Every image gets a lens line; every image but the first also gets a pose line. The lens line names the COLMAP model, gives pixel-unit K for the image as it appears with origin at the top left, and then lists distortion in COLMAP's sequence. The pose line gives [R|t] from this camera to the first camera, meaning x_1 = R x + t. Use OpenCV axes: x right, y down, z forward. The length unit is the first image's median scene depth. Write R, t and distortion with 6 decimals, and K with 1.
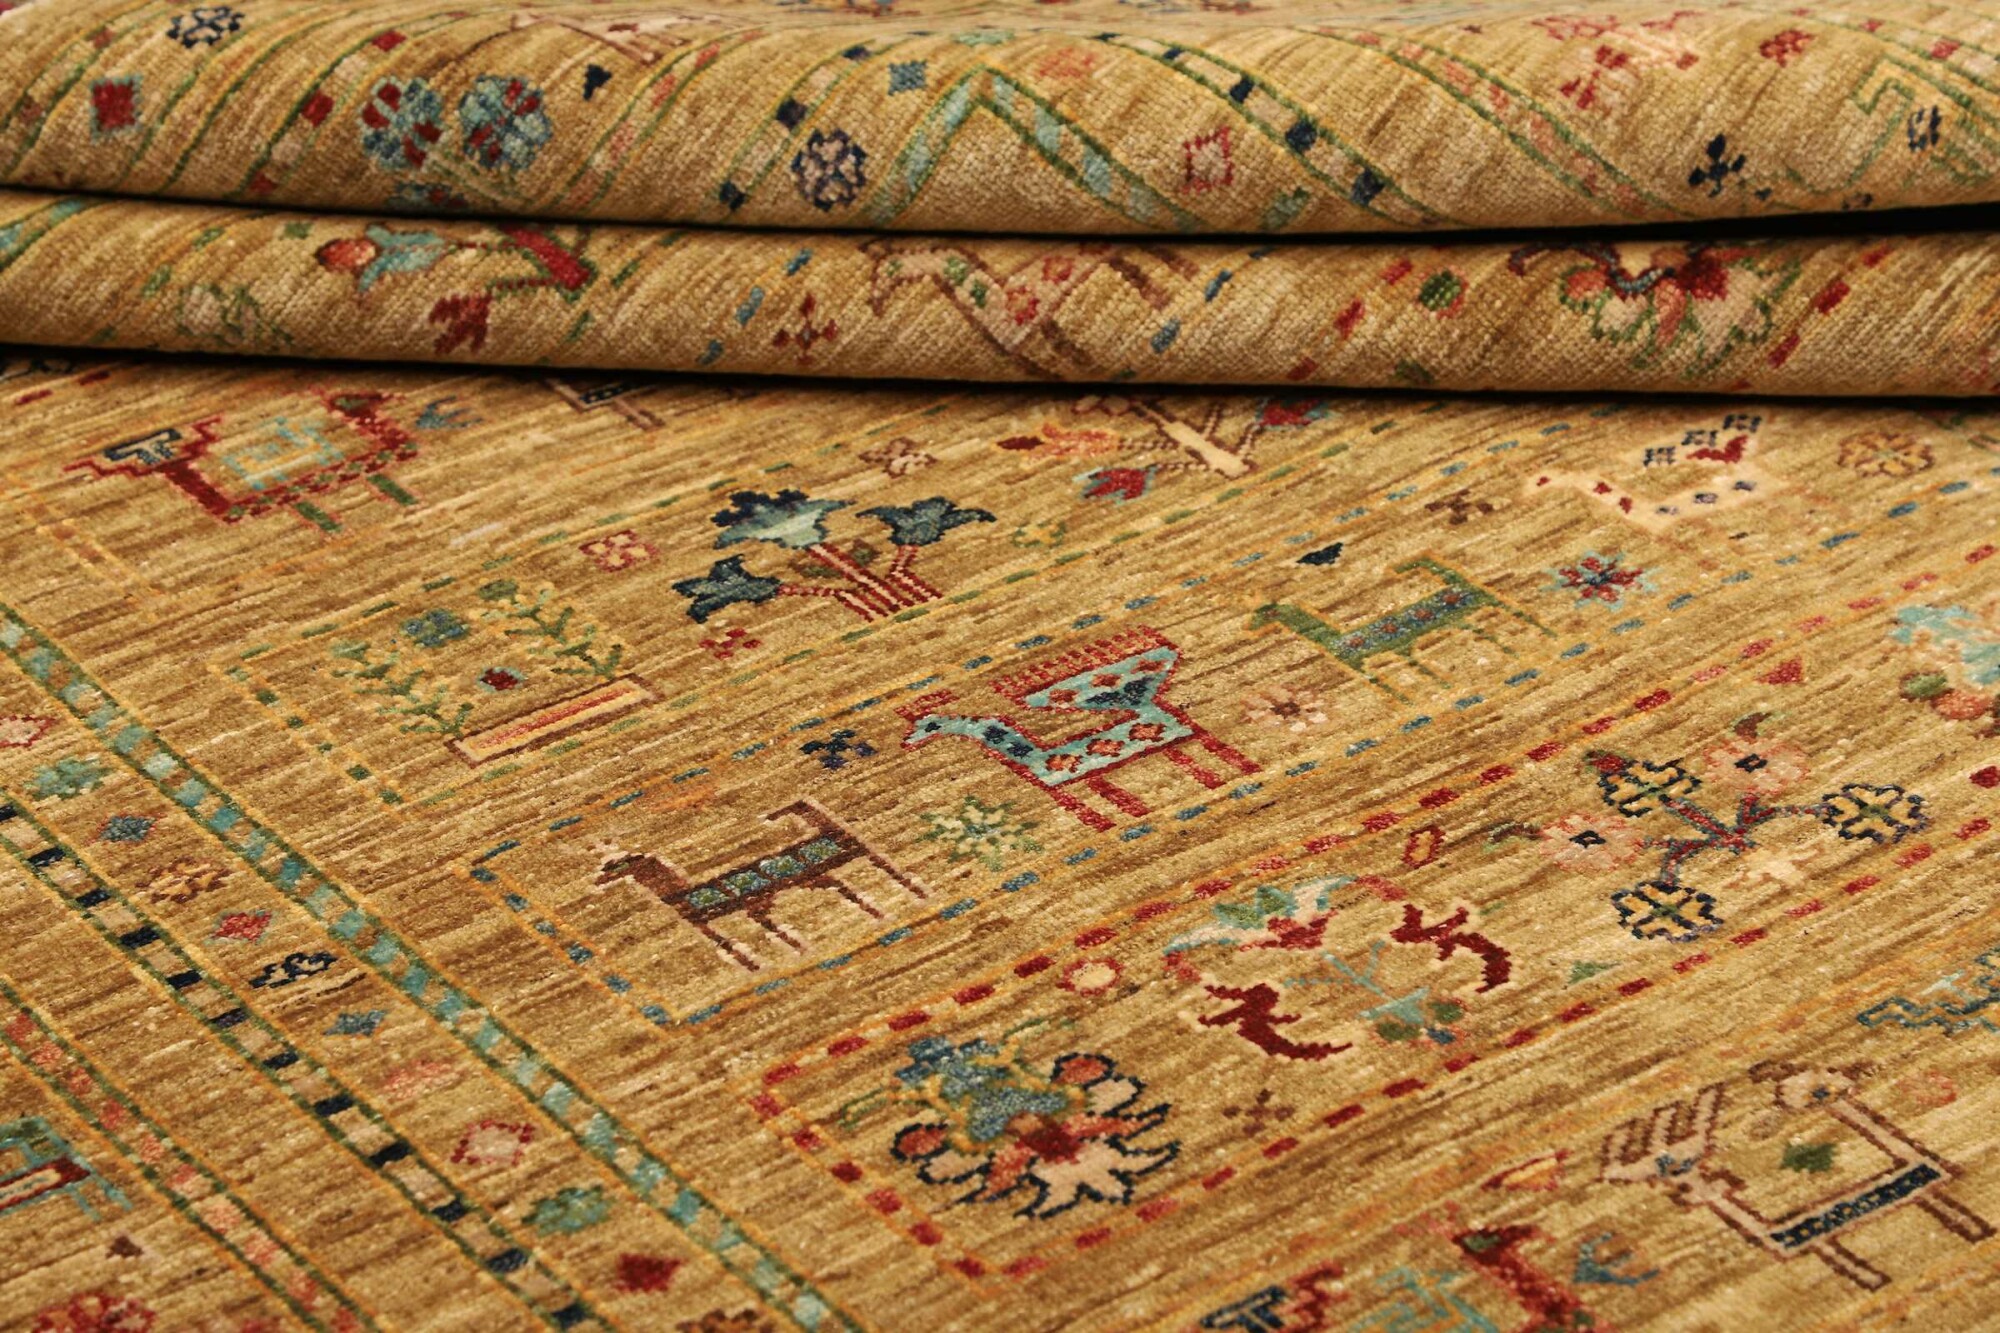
lens RADIAL K [[5431.4, 0, 993.4], [0, 5431.4, 704.5], [0, 0, 1]] dist [0.555529, 0.728081]
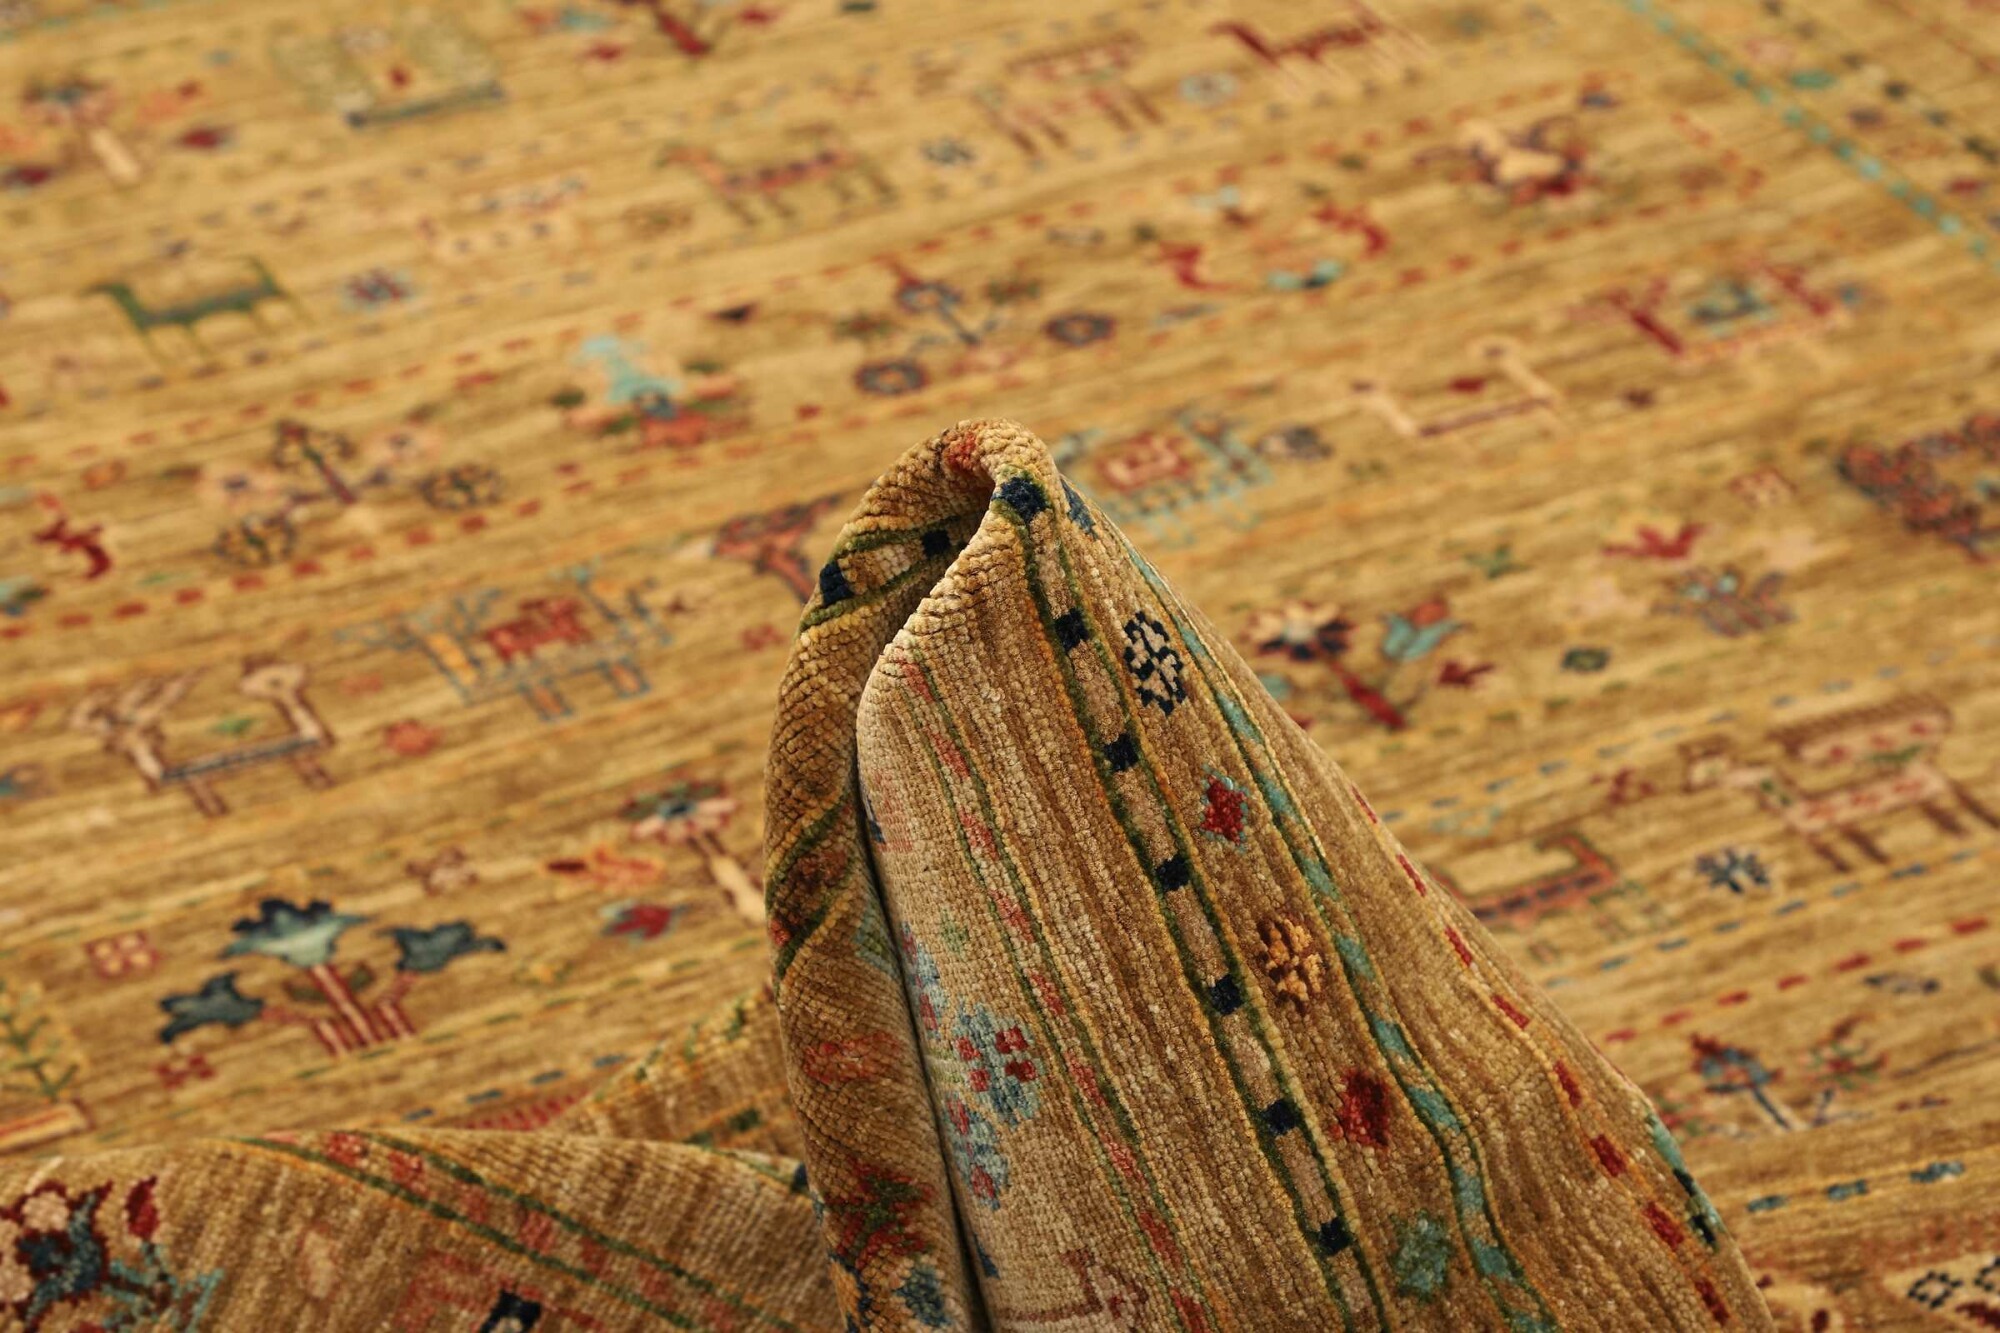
lens RADIAL K [[5431.4, 0, 993.4], [0, 5431.4, 704.5], [0, 0, 1]] dist [0.555529, 0.728081]
pose [[0.985959, 0.091837, -0.139465, 0.244469], [-0.088180, 0.995584, 0.032192, -0.129652], [0.141805, -0.019442, 0.989704, 0.009857]]
